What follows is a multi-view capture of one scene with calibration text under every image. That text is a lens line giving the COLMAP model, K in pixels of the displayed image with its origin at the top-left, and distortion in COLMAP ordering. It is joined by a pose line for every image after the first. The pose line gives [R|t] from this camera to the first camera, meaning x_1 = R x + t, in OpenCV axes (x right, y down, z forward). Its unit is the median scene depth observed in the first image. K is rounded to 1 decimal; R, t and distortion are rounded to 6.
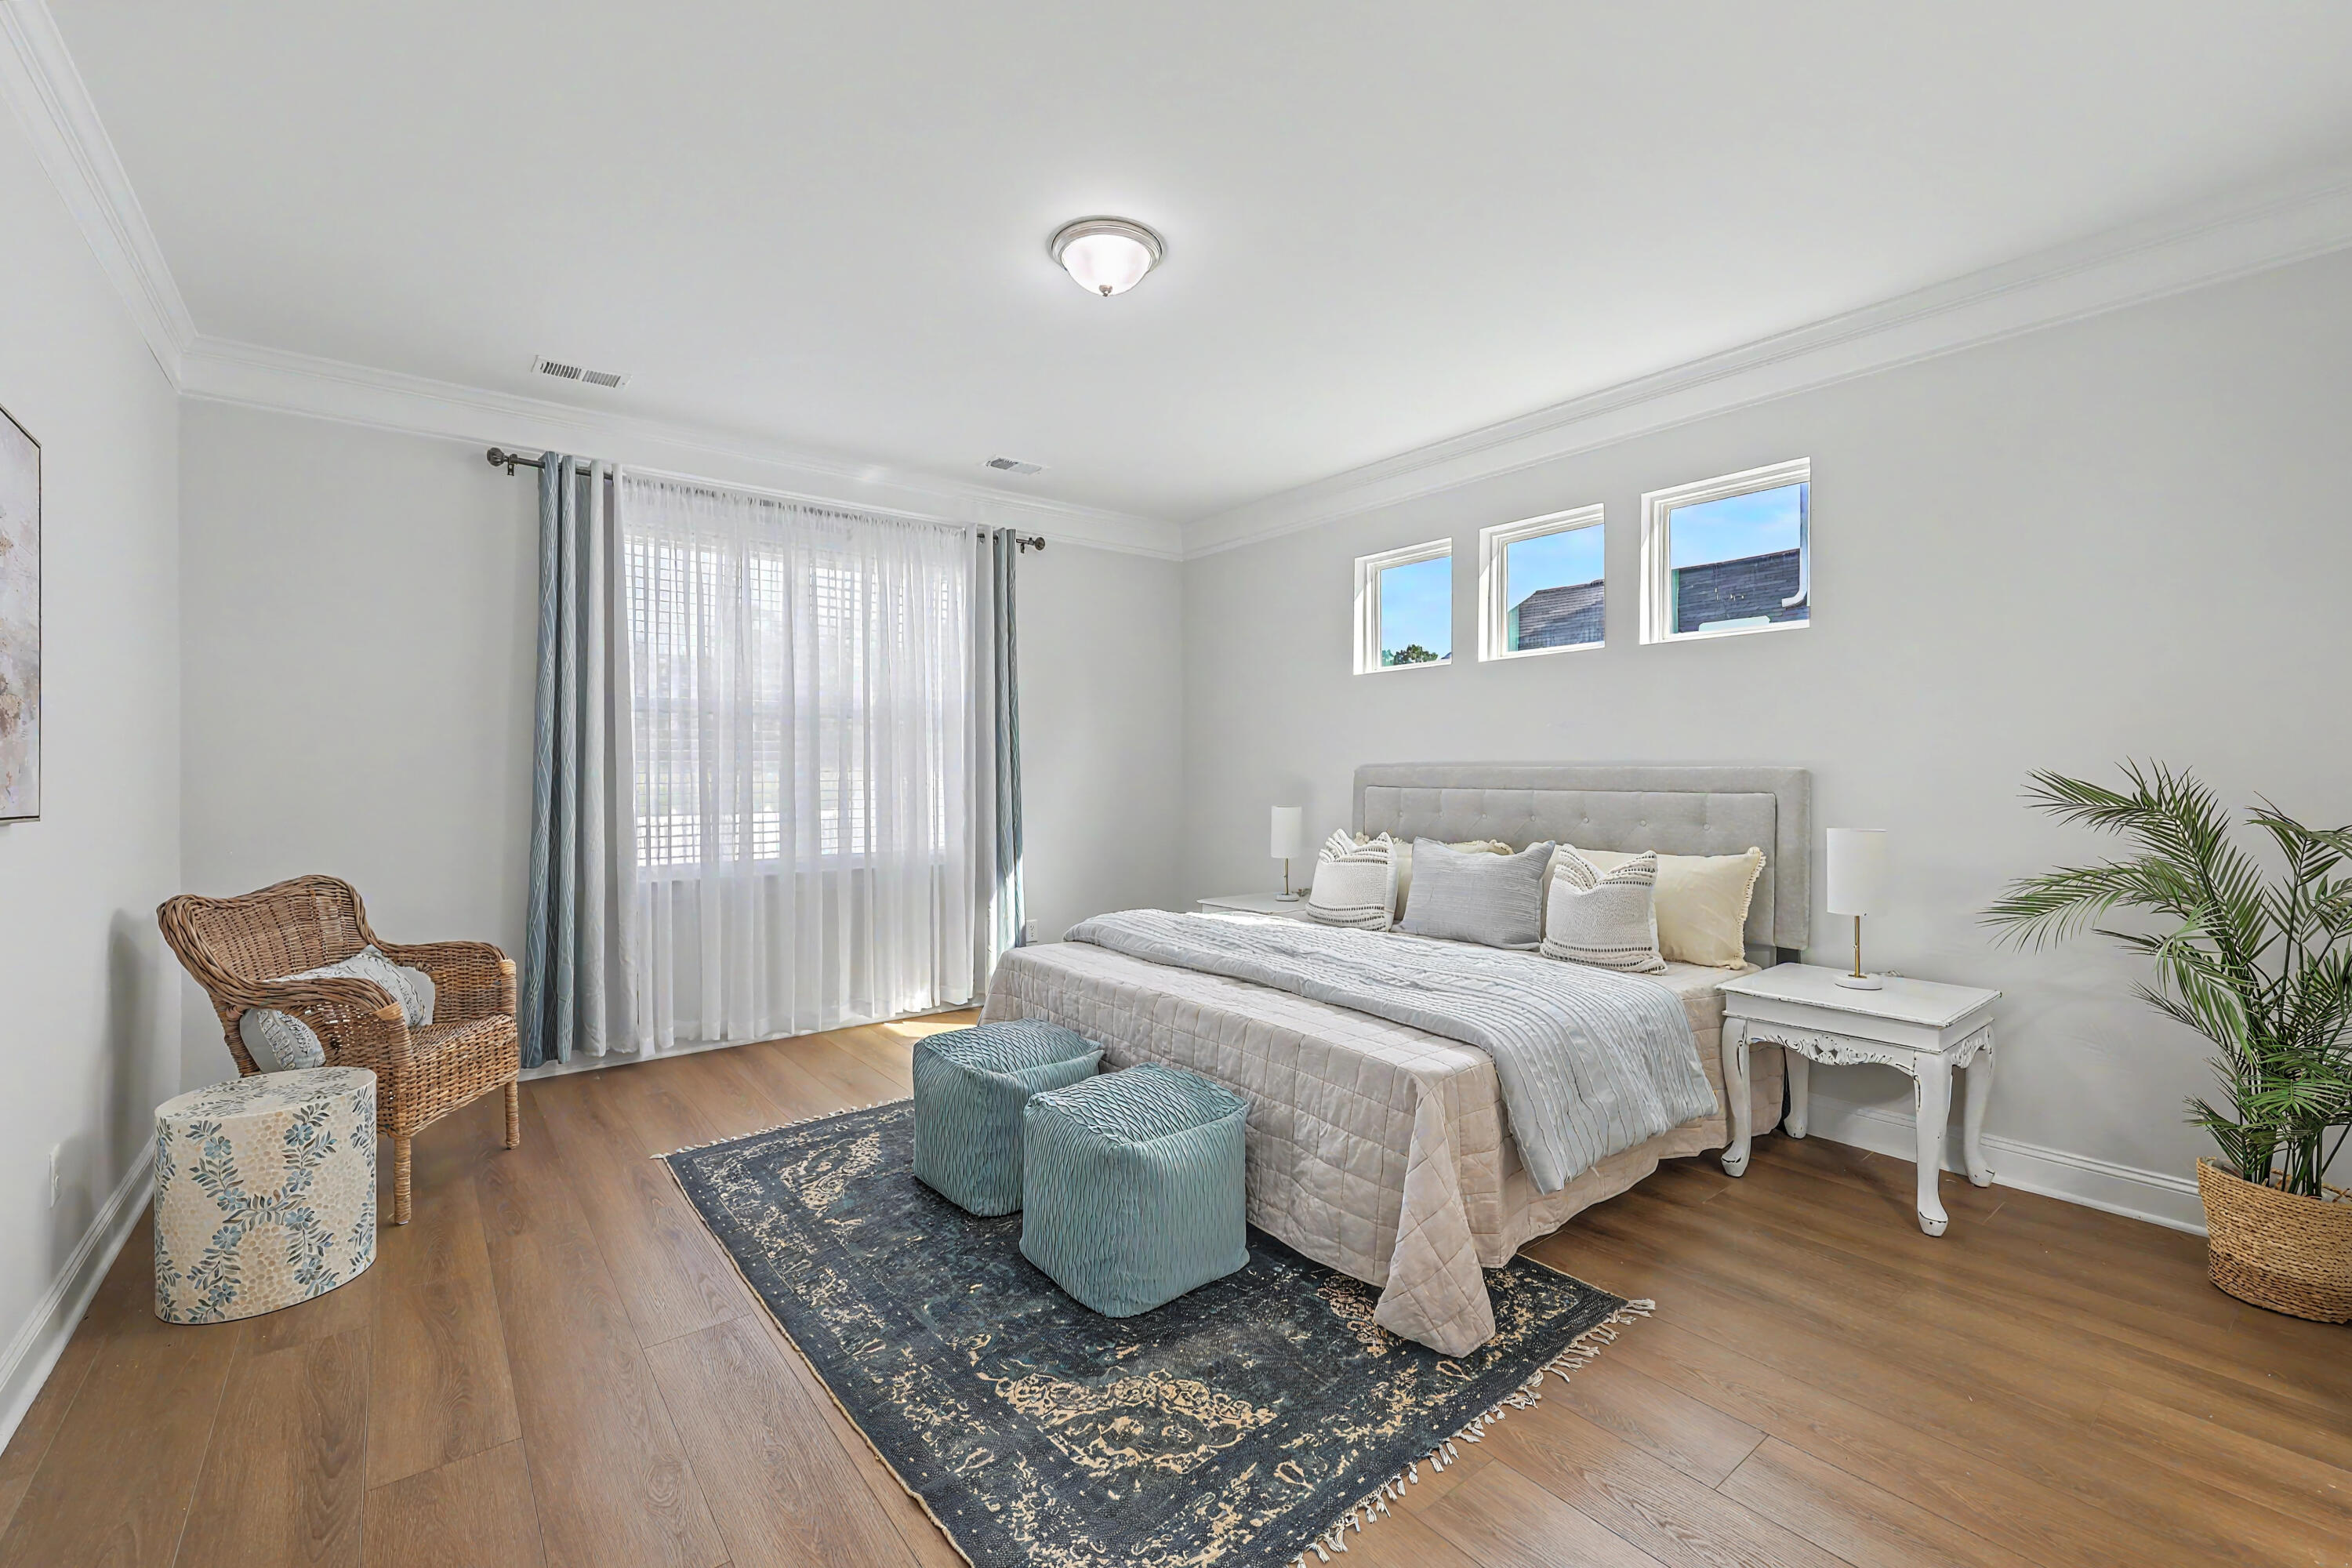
lens RADIAL K [[966.5, 0, 1193.1], [0, 966.5, 776.9], [0, 0, 1]] dist [0.001194, -0.000306]
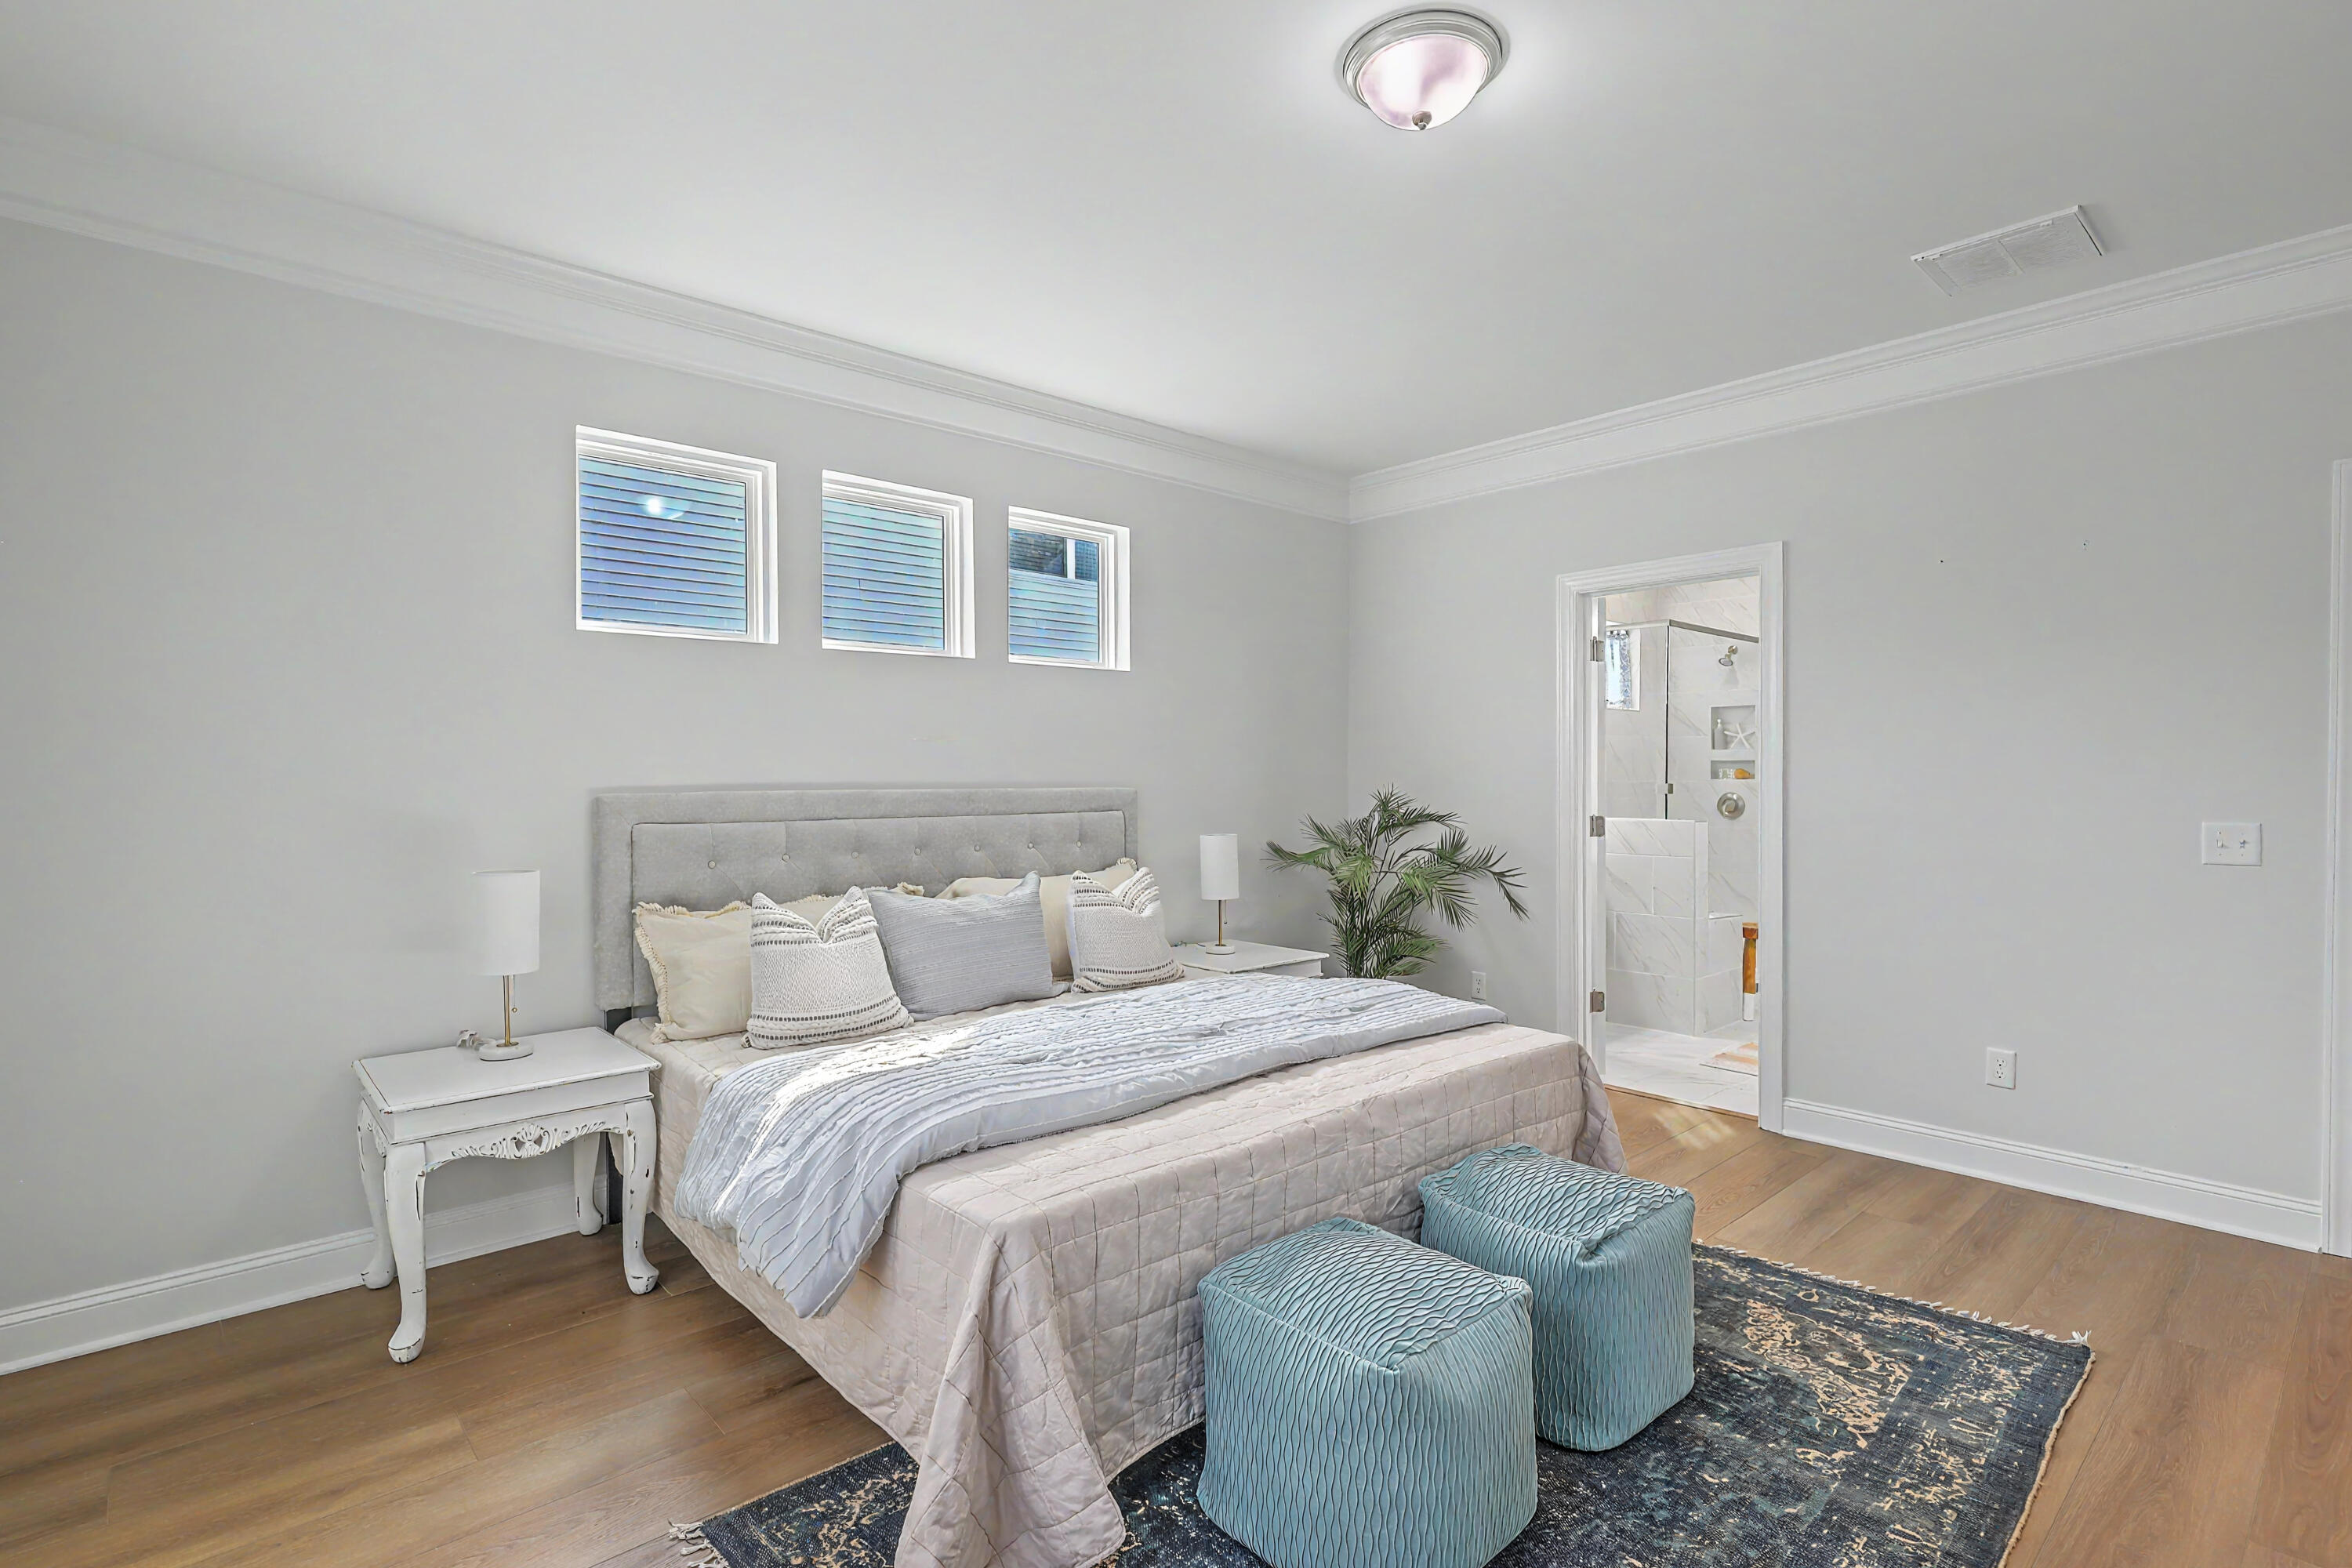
lens RADIAL K [[1138.9, 0, 1191.8], [0, 1138.9, 782.1], [0, 0, 1]] dist [0.000338, -0.000375]
pose [[-0.061794, 0.017403, 0.997937, -1.248272], [0.020649, 0.999656, -0.016154, 0.008147], [-0.997875, 0.019608, -0.062132, 1.677167]]
